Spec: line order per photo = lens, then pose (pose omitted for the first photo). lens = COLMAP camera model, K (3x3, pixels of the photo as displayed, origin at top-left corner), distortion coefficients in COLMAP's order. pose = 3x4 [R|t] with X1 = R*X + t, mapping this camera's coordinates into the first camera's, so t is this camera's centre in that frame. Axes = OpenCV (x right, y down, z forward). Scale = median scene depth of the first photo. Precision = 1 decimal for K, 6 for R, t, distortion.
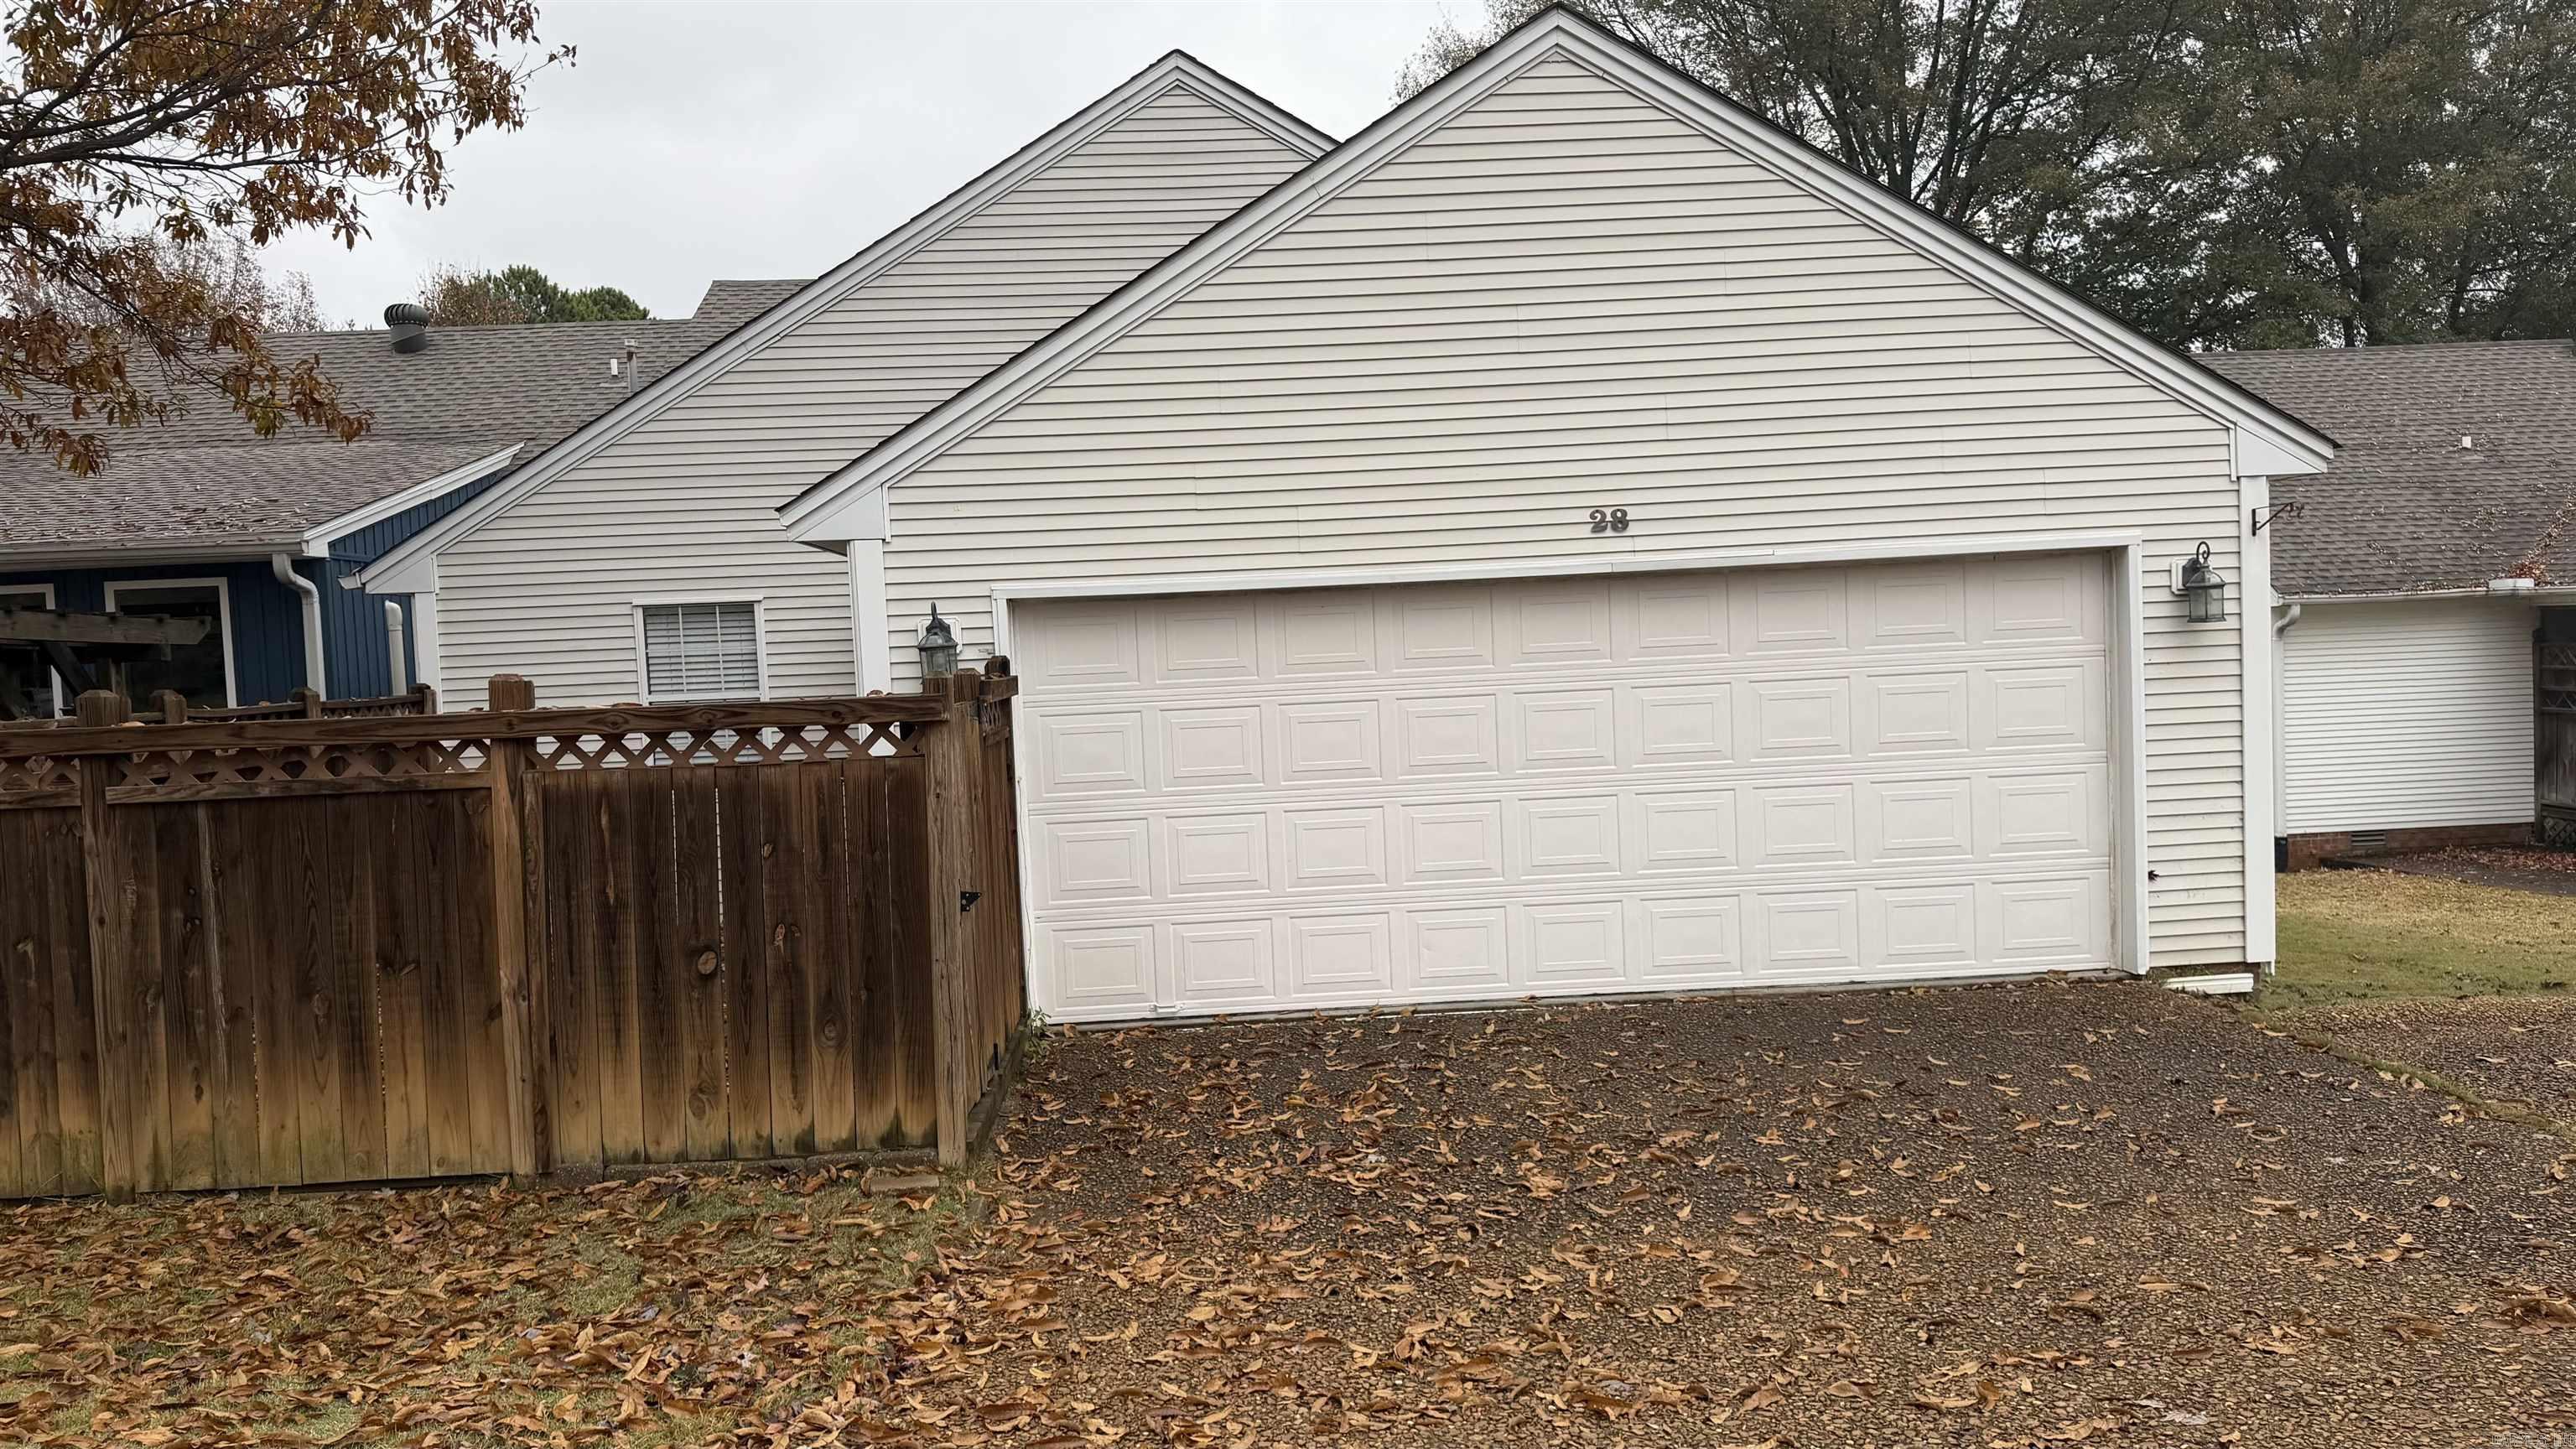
lens RADIAL K [[1803.3, 0, 1261.7], [0, 1803.3, 736.1], [0, 0, 1]] dist [0.029298, -0.035597]
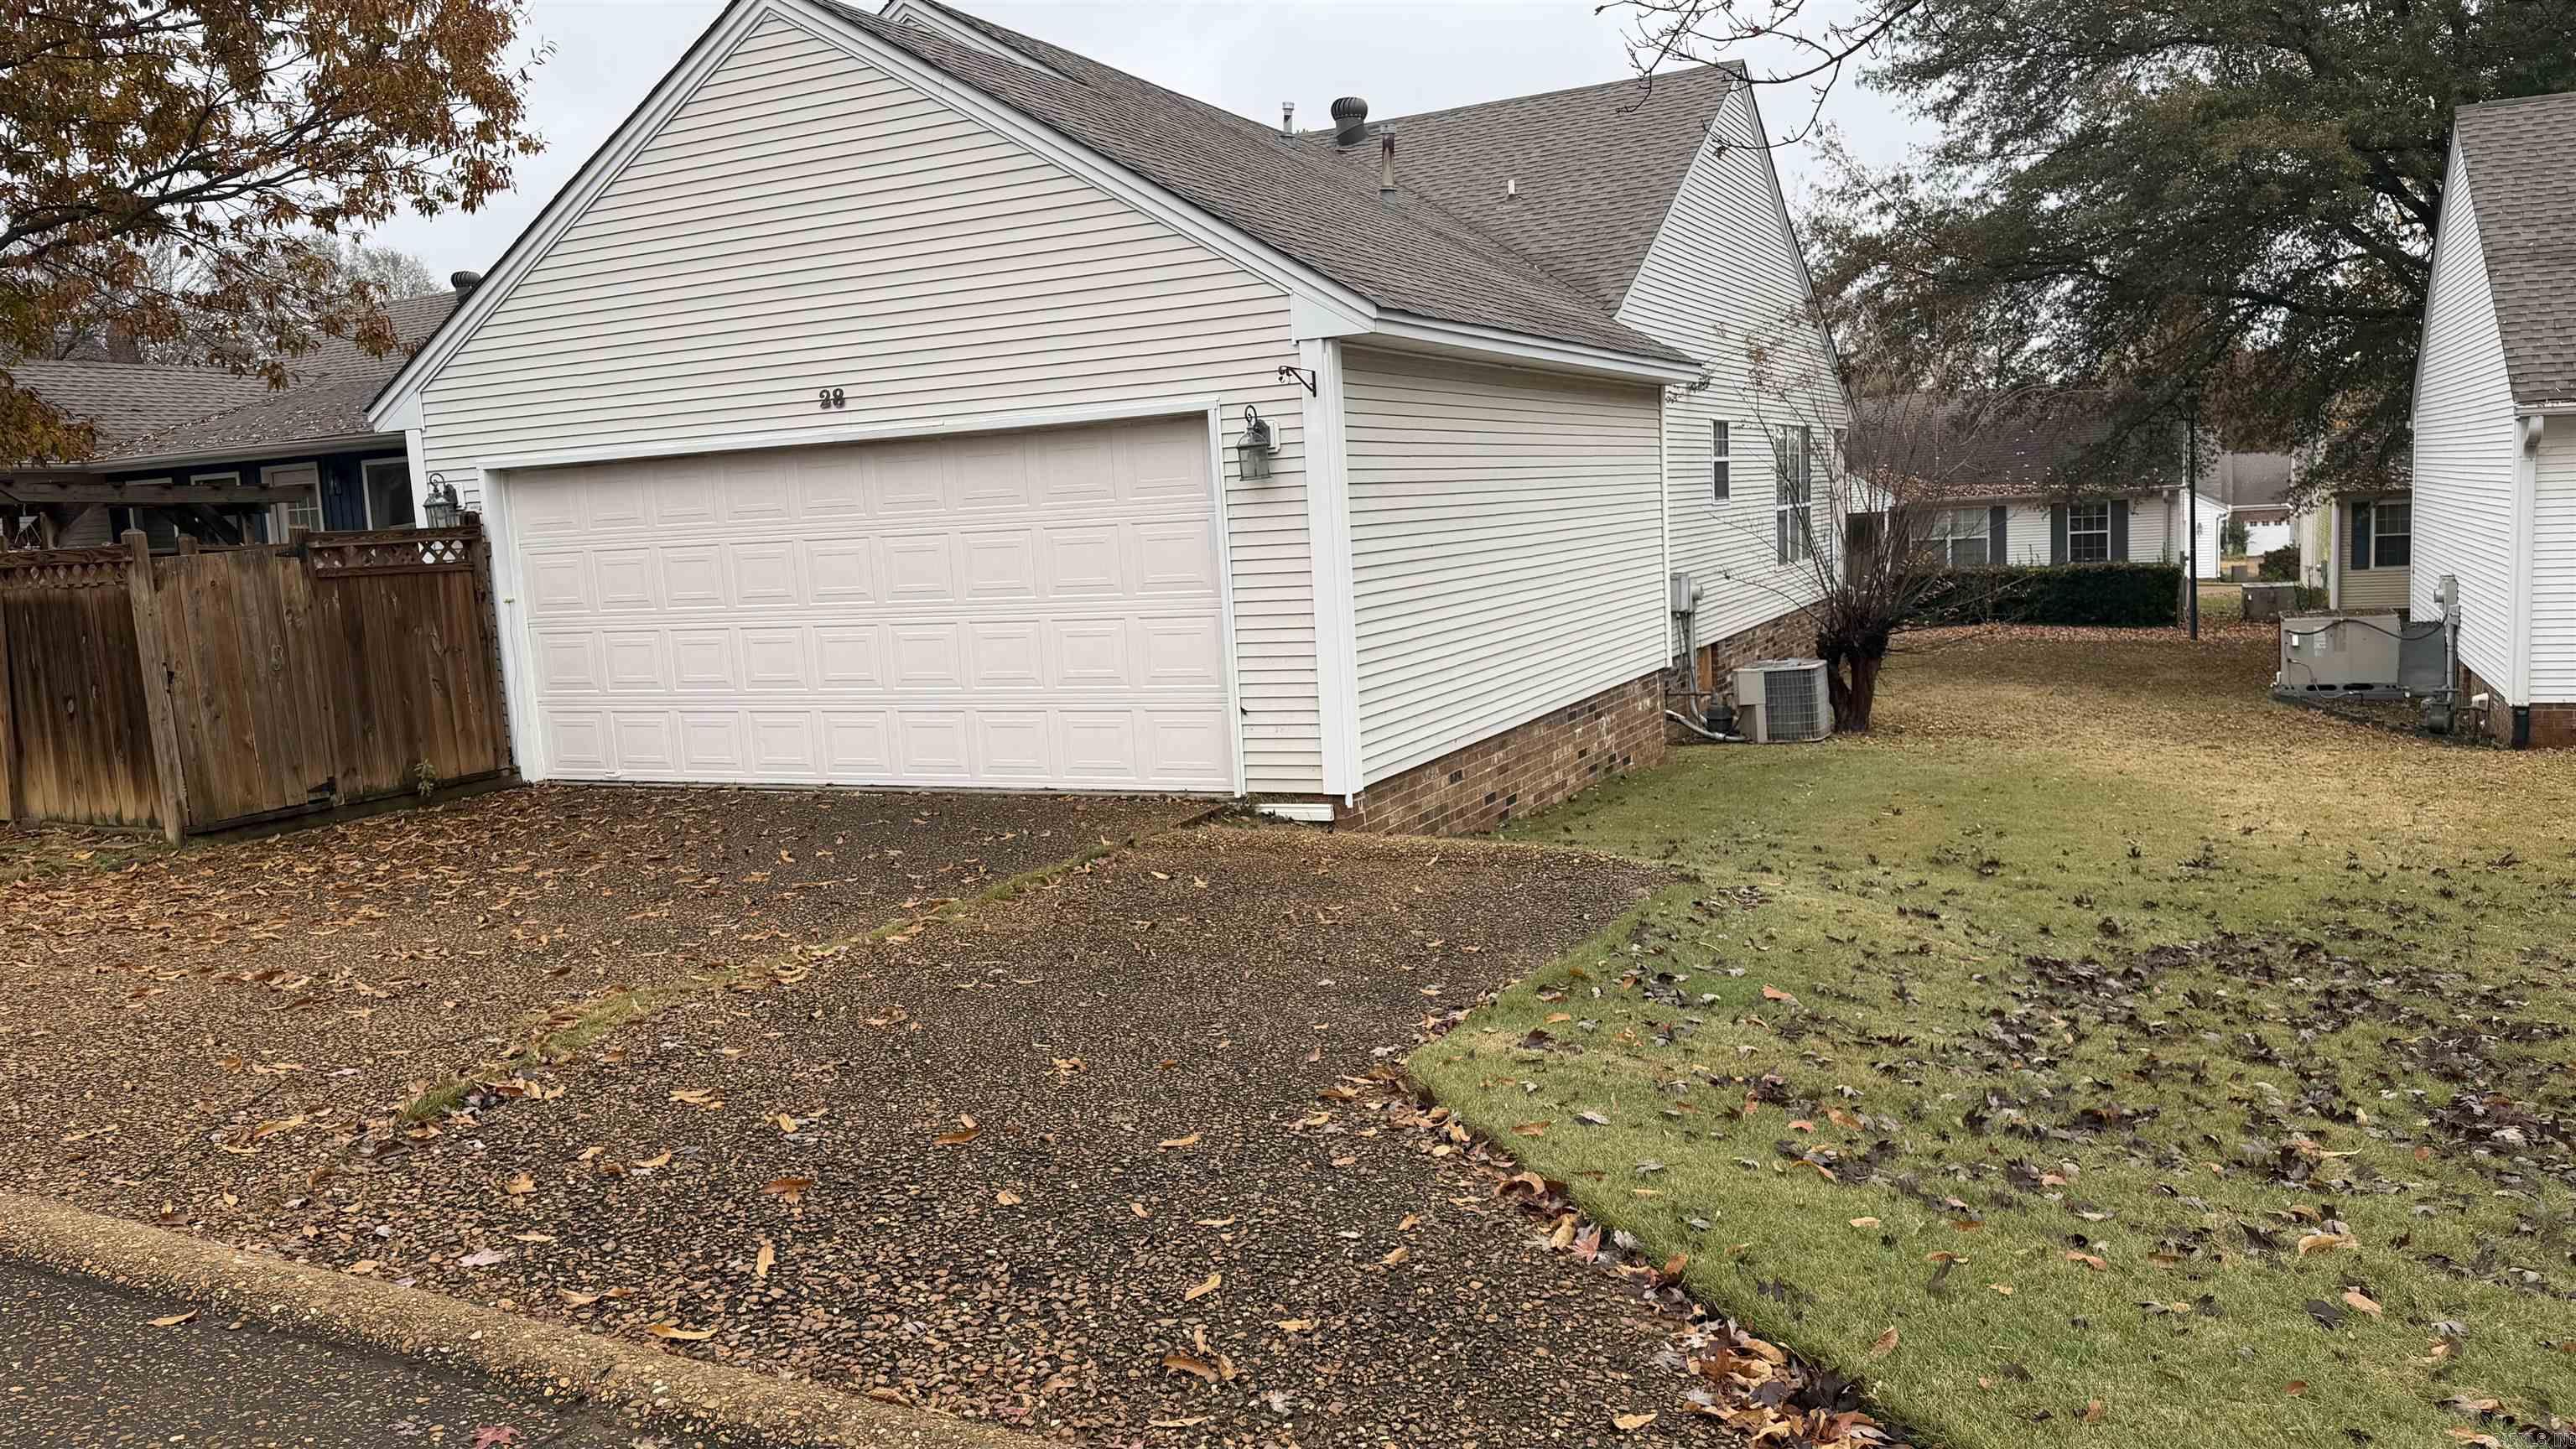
lens RADIAL K [[1803.3, 0, 1305.7], [0, 1803.3, 766.8], [0, 0, 1]] dist [0.029298, -0.035597]
pose [[0.870002, 0.073466, -0.487545, 1.076569], [-0.000261, 0.988905, 0.148548, -0.053562], [0.493049, -0.129110, 0.860368, 0.064366]]
